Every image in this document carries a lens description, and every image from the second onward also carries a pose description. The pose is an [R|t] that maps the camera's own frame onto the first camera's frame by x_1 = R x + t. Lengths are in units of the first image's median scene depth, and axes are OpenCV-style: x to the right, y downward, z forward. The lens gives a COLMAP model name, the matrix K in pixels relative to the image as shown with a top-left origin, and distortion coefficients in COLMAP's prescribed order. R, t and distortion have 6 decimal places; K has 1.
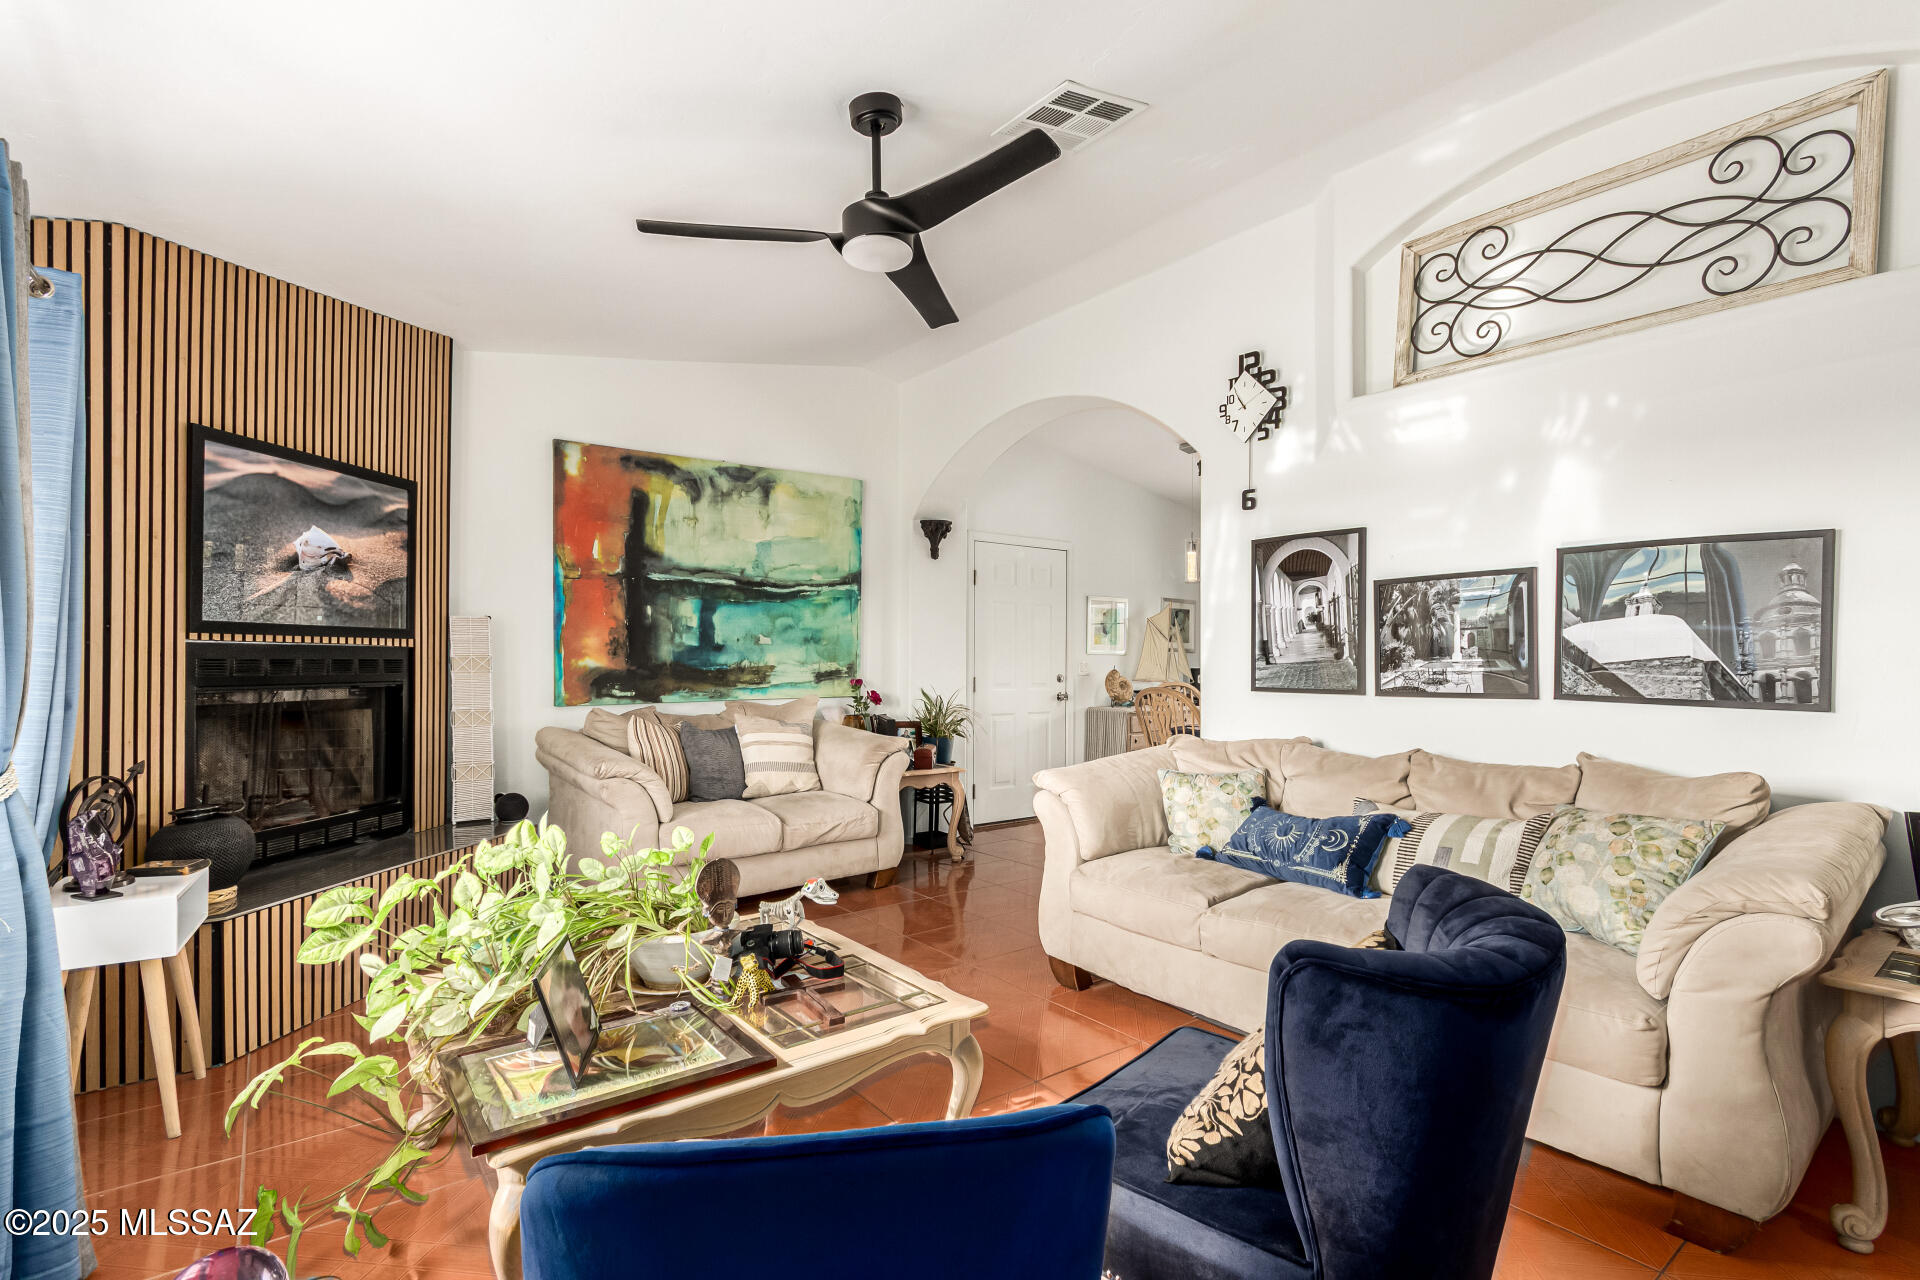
lens RADIAL K [[886.3, 0, 969.1], [0, 886.3, 659.3], [0, 0, 1]] dist [-0.002089, 0.000275]
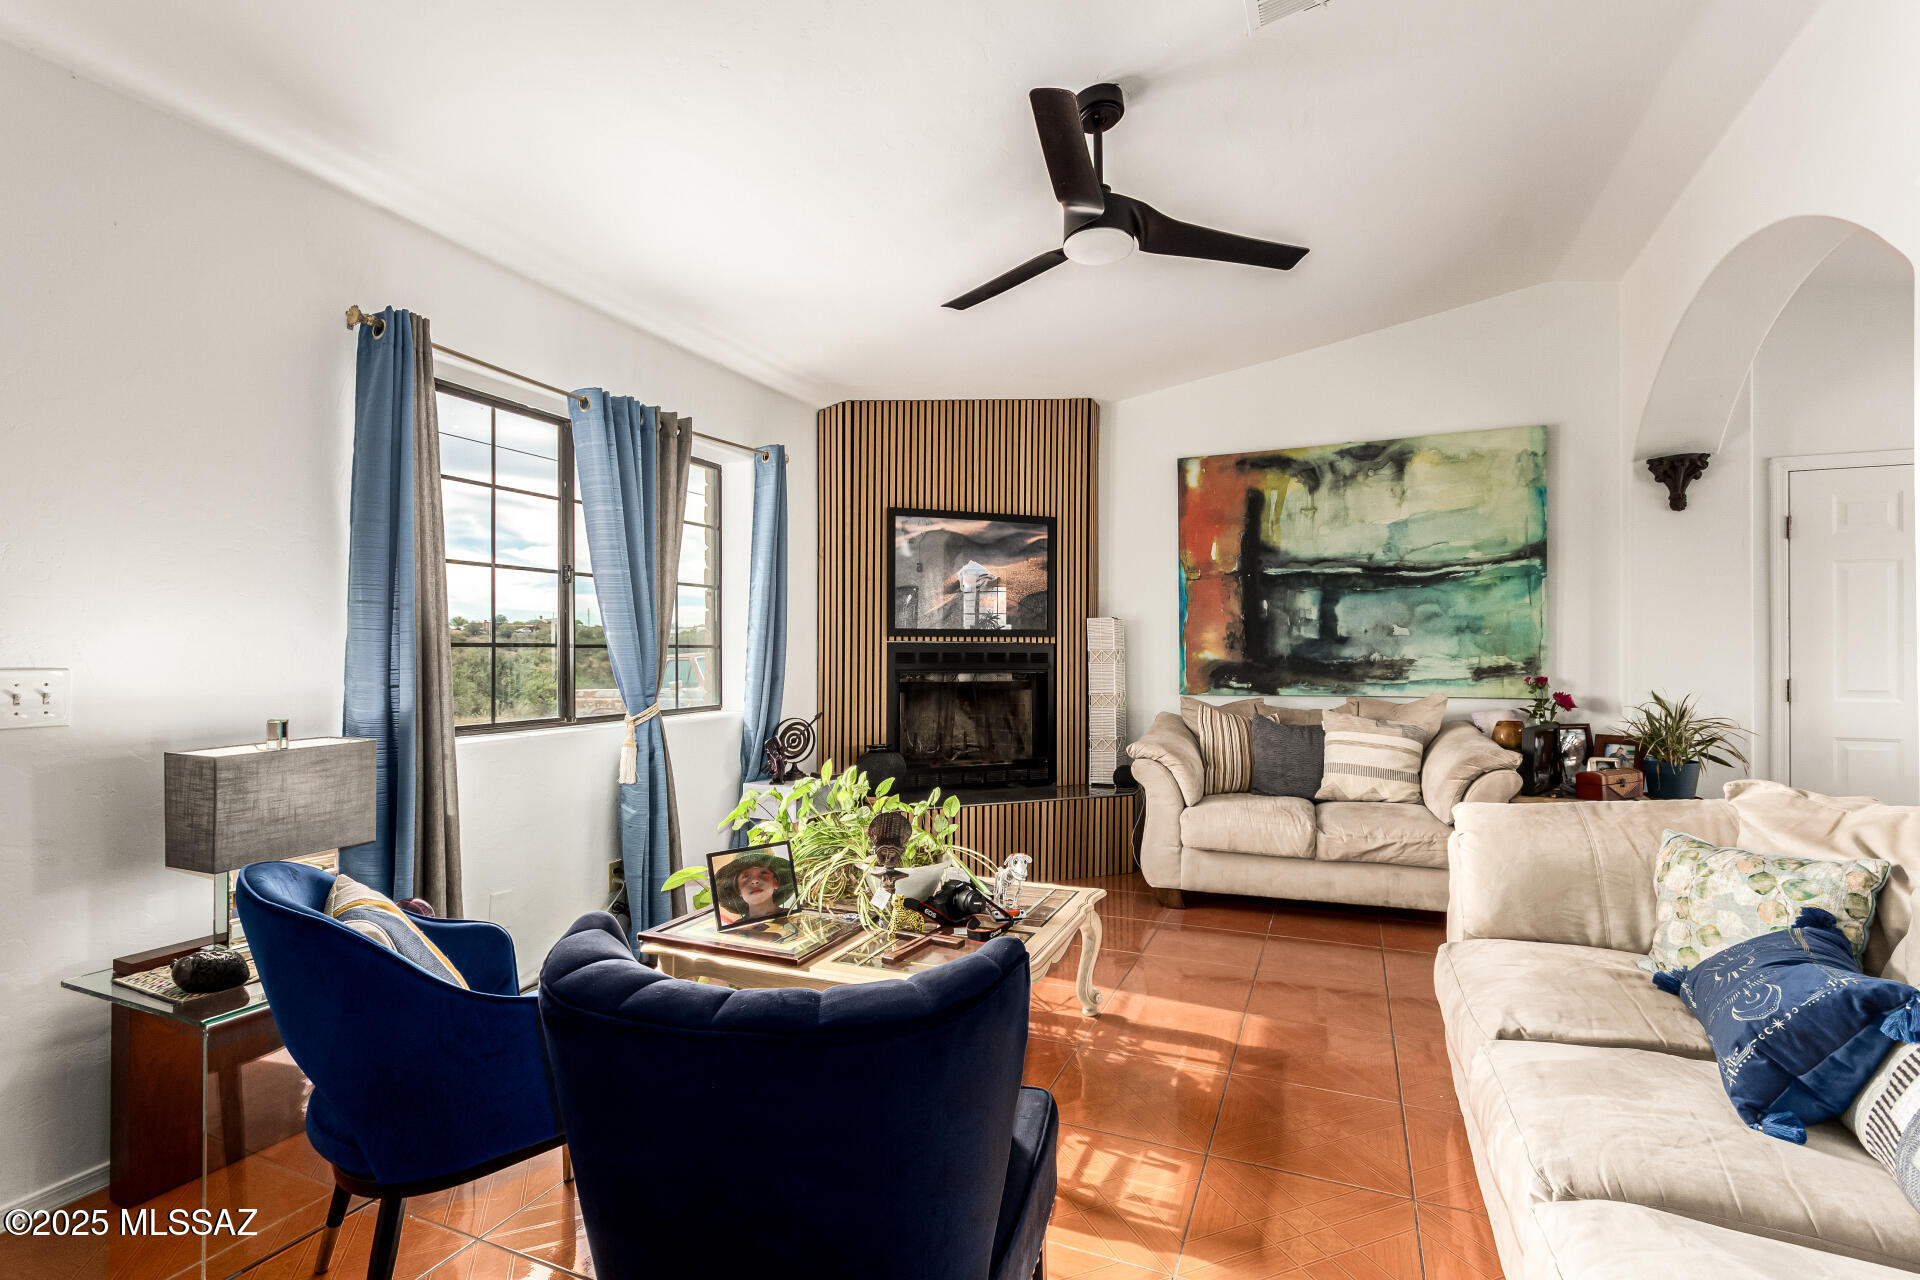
lens RADIAL K [[886.3, 0, 978.3], [0, 886.3, 638.4], [0, 0, 1]] dist [-0.002089, 0.000275]
pose [[0.502999, -0.014762, -0.864161, 0.358123], [0.001559, 0.999868, -0.016173, -0.000072], [0.864286, 0.006788, 0.502956, 0.196011]]
